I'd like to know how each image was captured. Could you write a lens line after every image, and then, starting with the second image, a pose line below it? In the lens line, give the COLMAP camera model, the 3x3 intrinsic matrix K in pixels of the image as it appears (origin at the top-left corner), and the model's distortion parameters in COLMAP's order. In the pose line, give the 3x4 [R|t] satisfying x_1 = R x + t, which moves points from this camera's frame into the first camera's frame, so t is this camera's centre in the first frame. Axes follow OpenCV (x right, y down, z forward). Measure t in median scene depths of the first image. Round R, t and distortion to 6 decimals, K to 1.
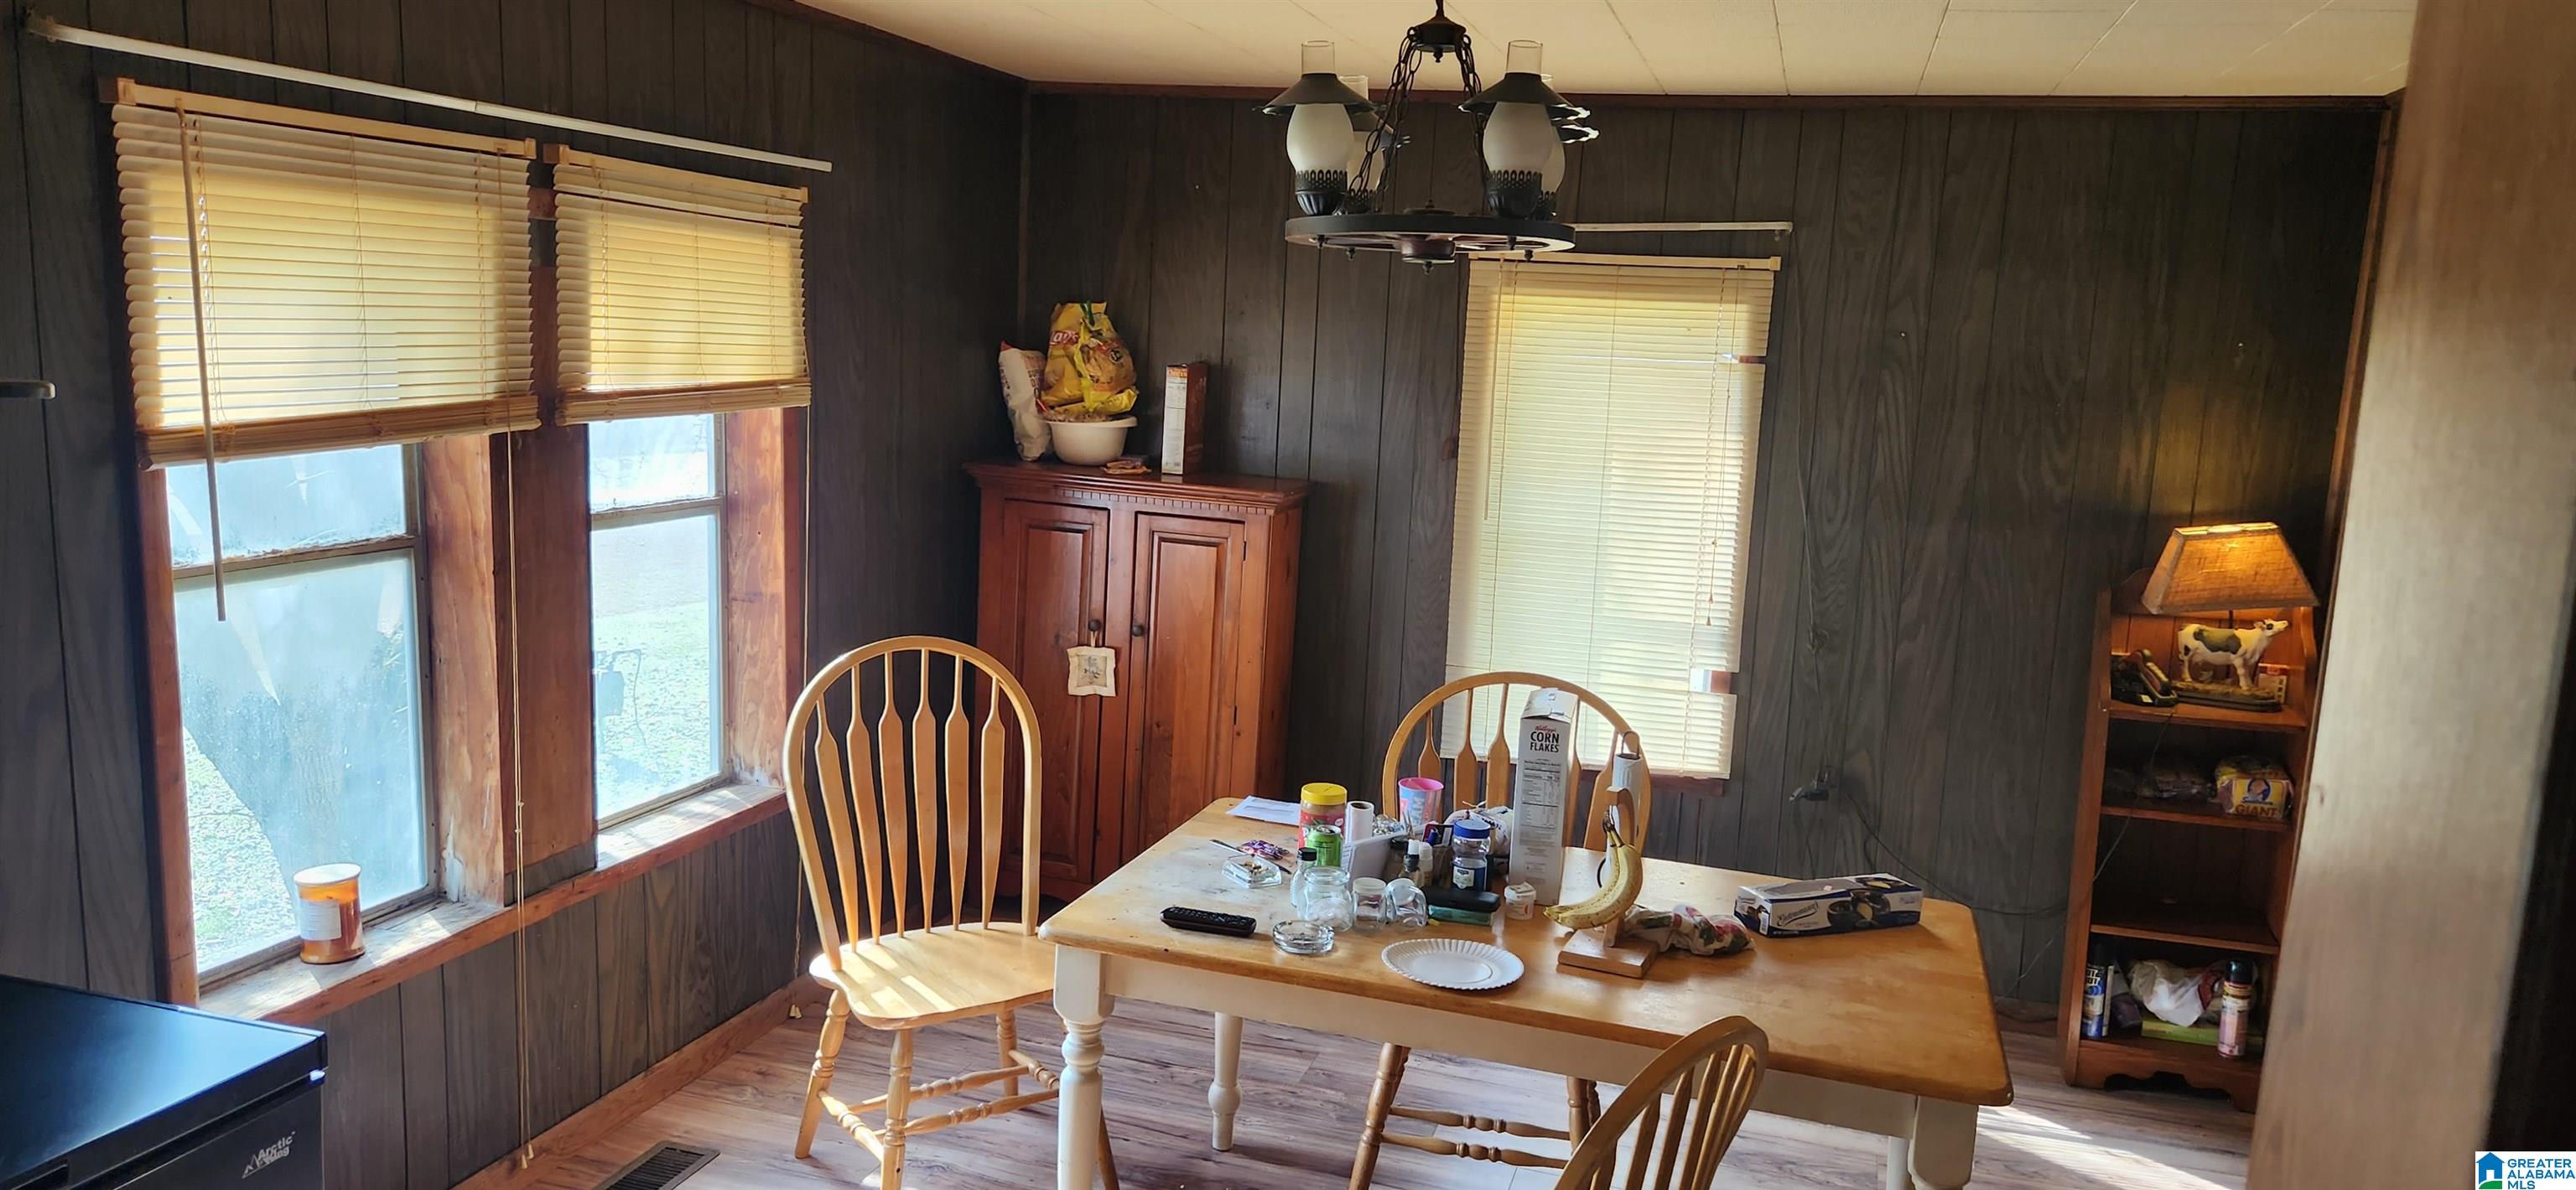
lens RADIAL K [[1758.4, 0, 1288.0], [0, 1758.4, 595.0], [0, 0, 1]] dist [0.000566, -0.000112]
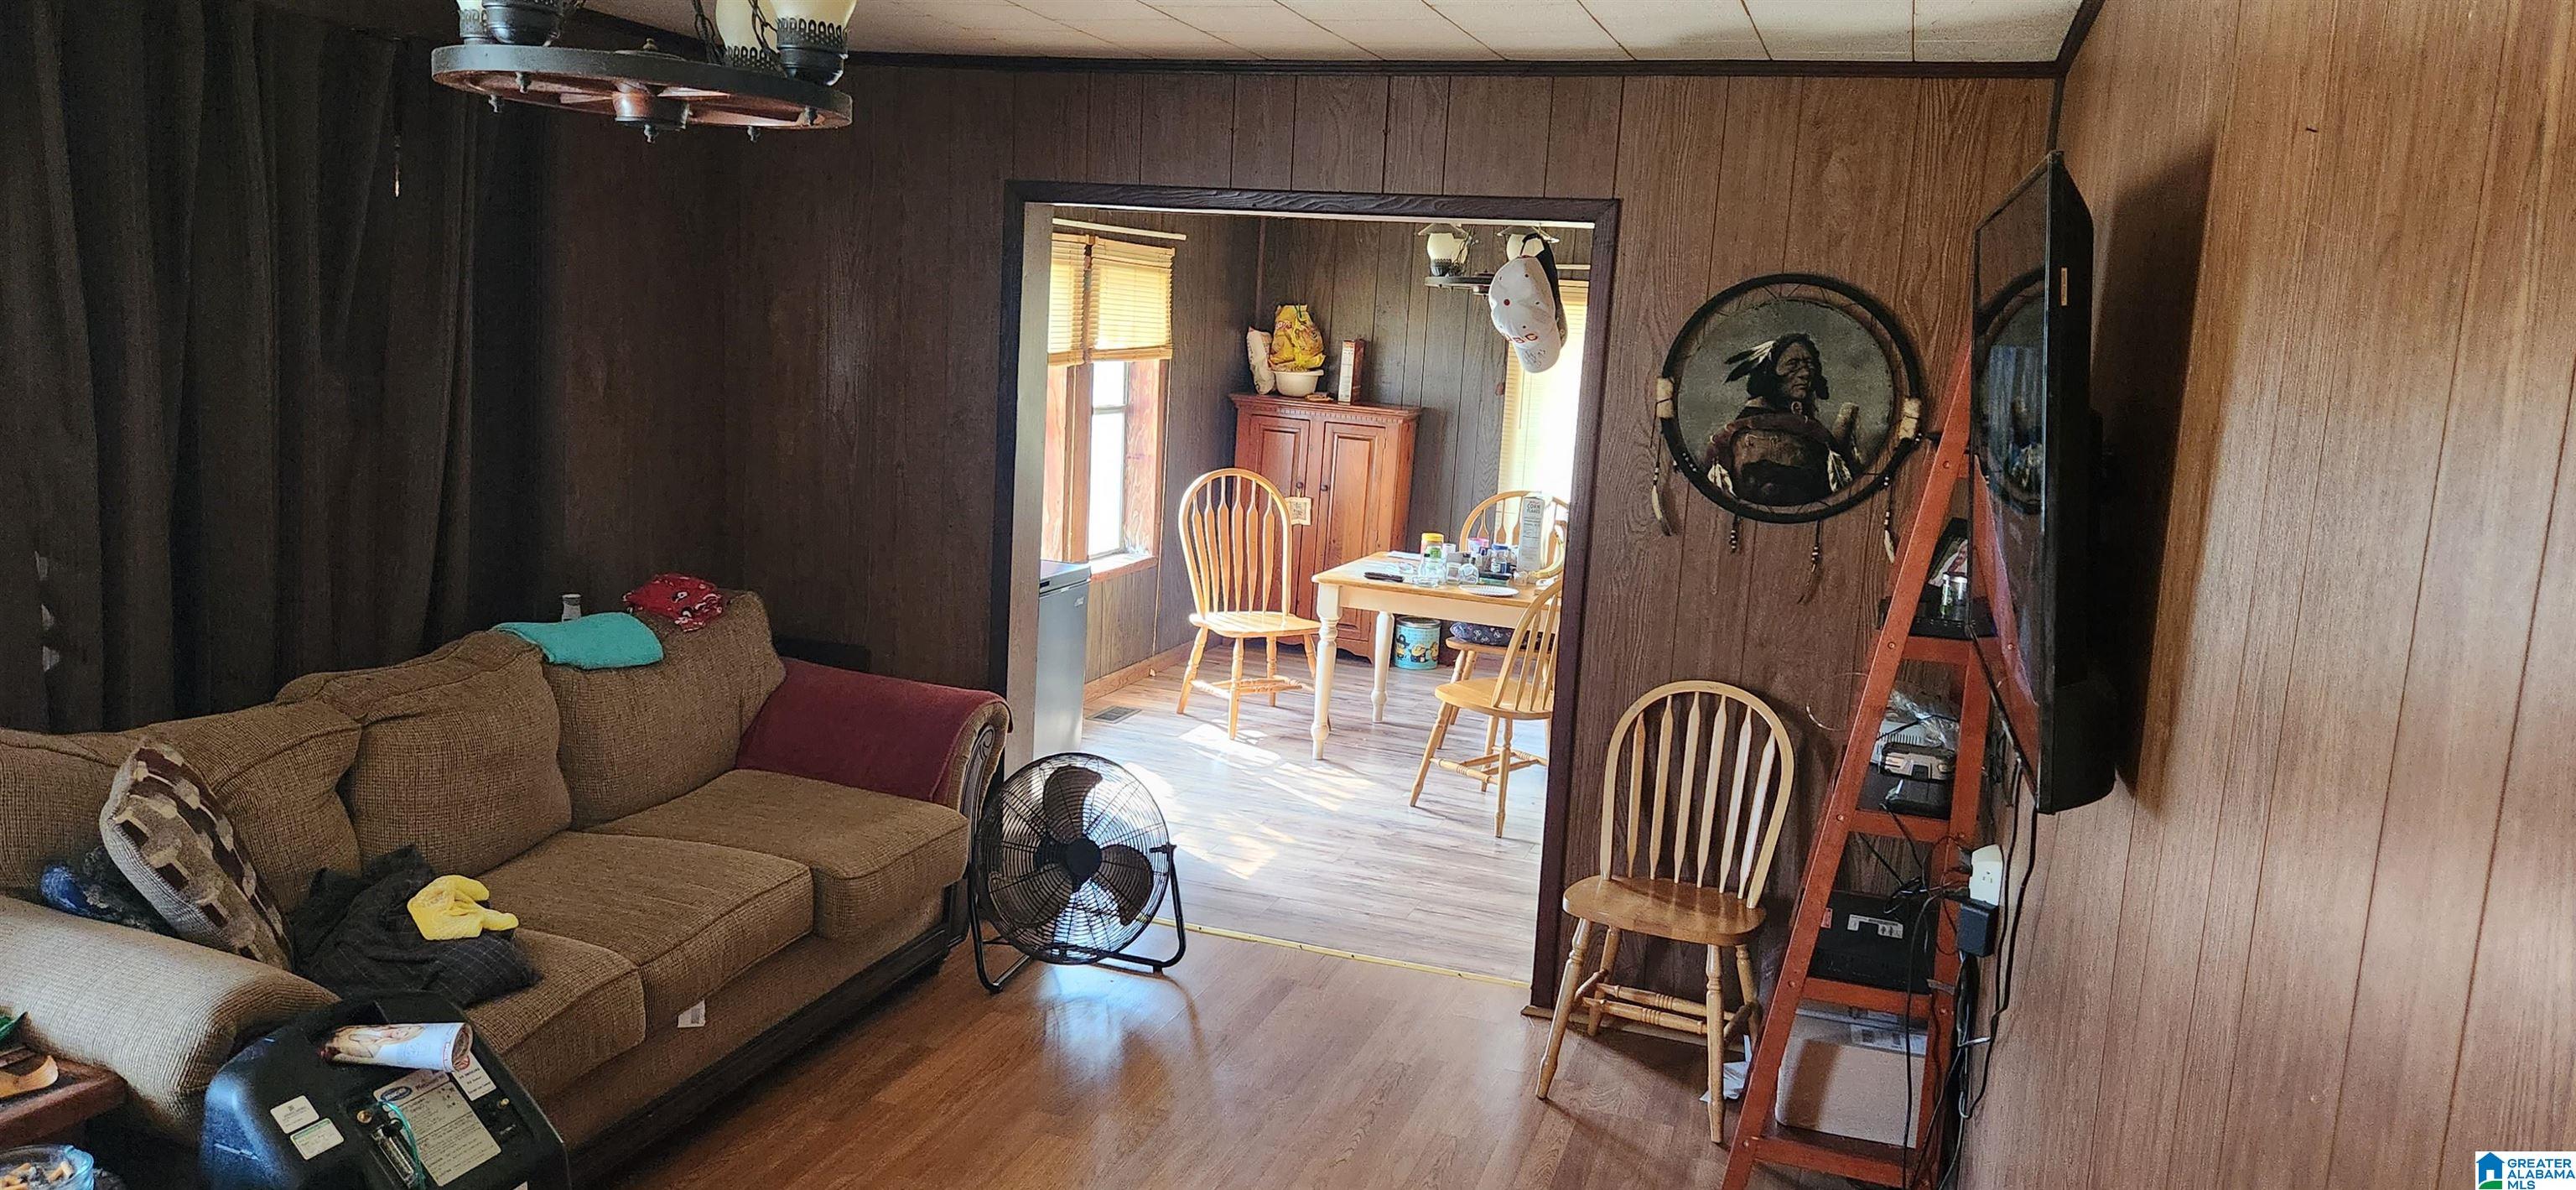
lens RADIAL K [[1801.6, 0, 1229.1], [0, 1801.6, 607.2], [0, 0, 1]] dist [0.070517, 0.000058]
pose [[0.997286, 0.018657, -0.071219, -0.057952], [-0.017932, 0.999781, 0.010800, 0.148332], [0.071405, -0.009494, 0.997402, -1.019120]]
